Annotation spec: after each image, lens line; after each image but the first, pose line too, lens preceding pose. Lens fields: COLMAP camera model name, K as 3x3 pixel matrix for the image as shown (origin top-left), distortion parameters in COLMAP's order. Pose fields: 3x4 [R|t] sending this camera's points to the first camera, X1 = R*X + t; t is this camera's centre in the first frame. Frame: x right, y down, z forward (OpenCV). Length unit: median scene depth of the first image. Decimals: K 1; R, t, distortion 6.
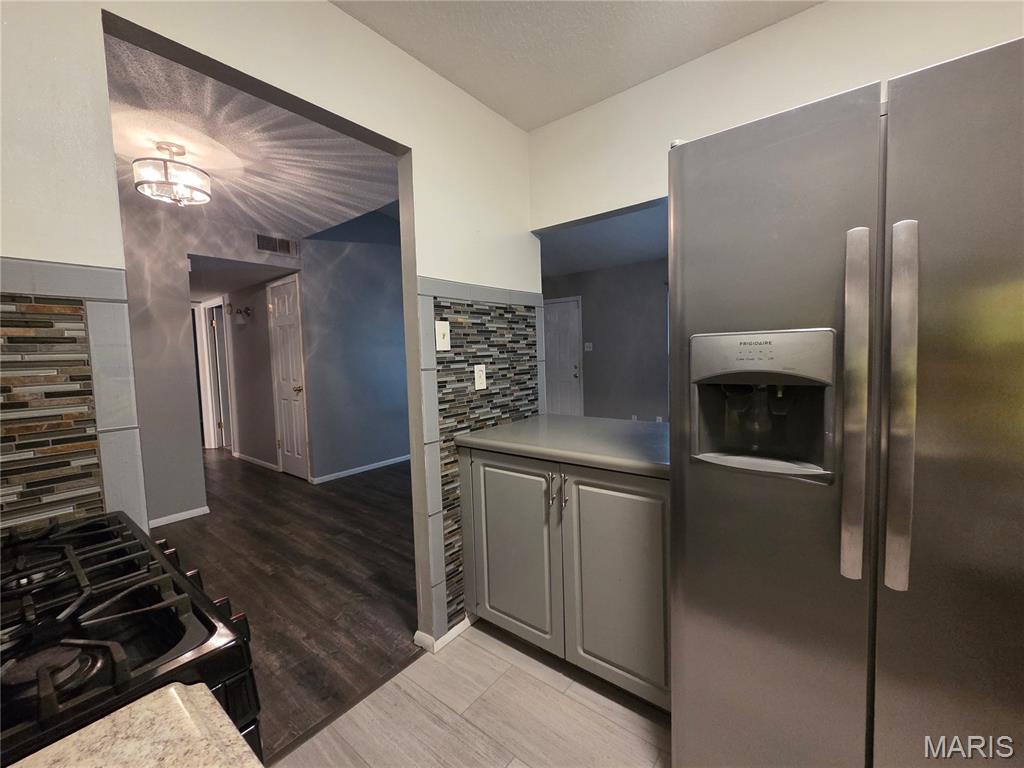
lens RADIAL K [[417.1, 0, 509.0], [0, 417.1, 379.1], [0, 0, 1]] dist [0.000219, 0.000147]
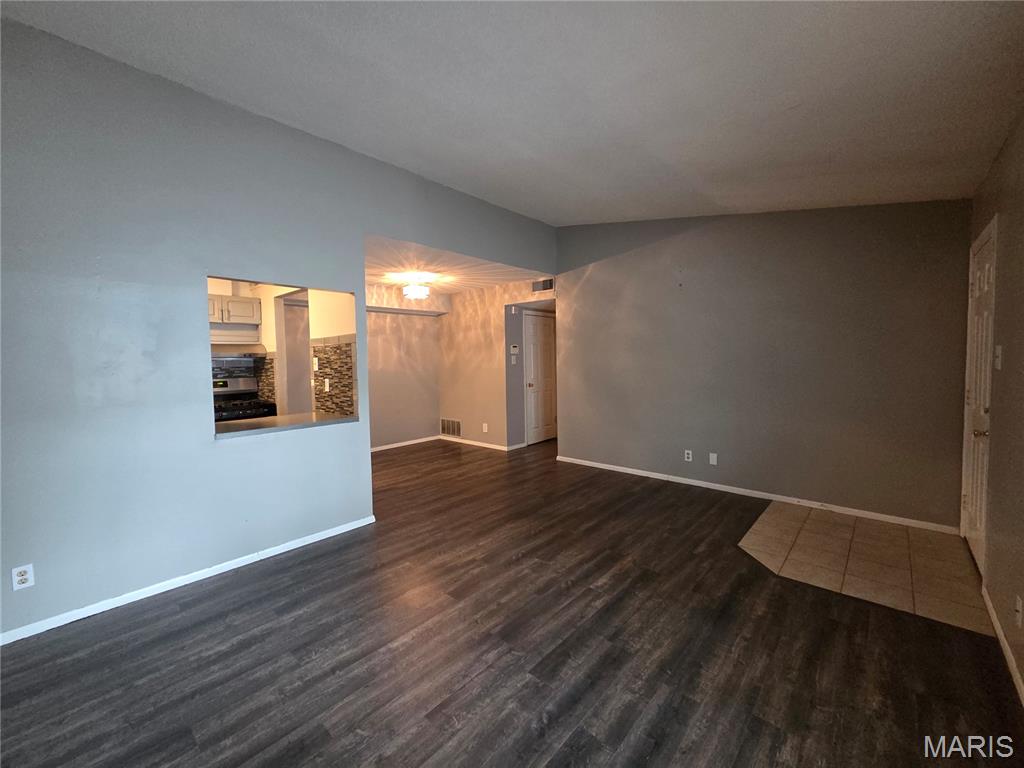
lens RADIAL K [[417.1, 0, 509.0], [0, 417.1, 379.1], [0, 0, 1]] dist [0.000219, 0.000147]
pose [[-0.064278, 0.080542, -0.994676, 1.913361], [-0.044522, 0.995514, 0.083487, -0.246005], [0.996938, 0.049651, -0.060404, 2.088019]]
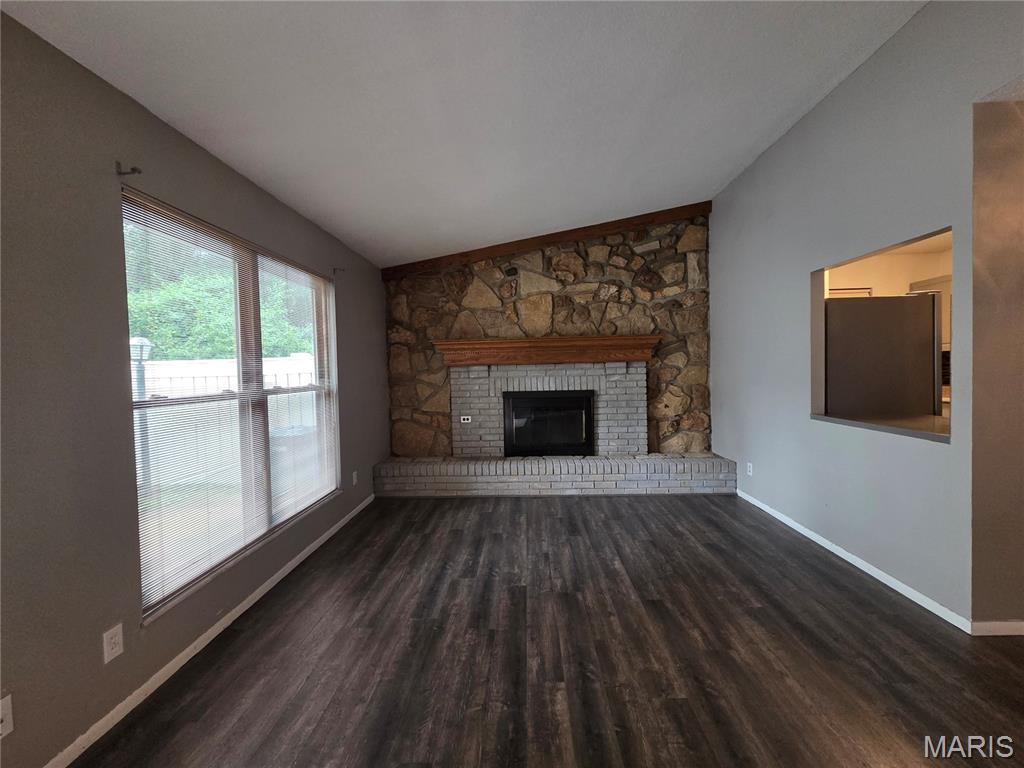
lens RADIAL K [[417.1, 0, 509.0], [0, 417.1, 379.1], [0, 0, 1]] dist [0.000219, 0.000147]
pose [[-0.587188, 0.024289, 0.809086, -0.113619], [0.094845, 0.994729, 0.038971, -0.196168], [-0.803875, 0.099621, -0.586397, 2.886065]]
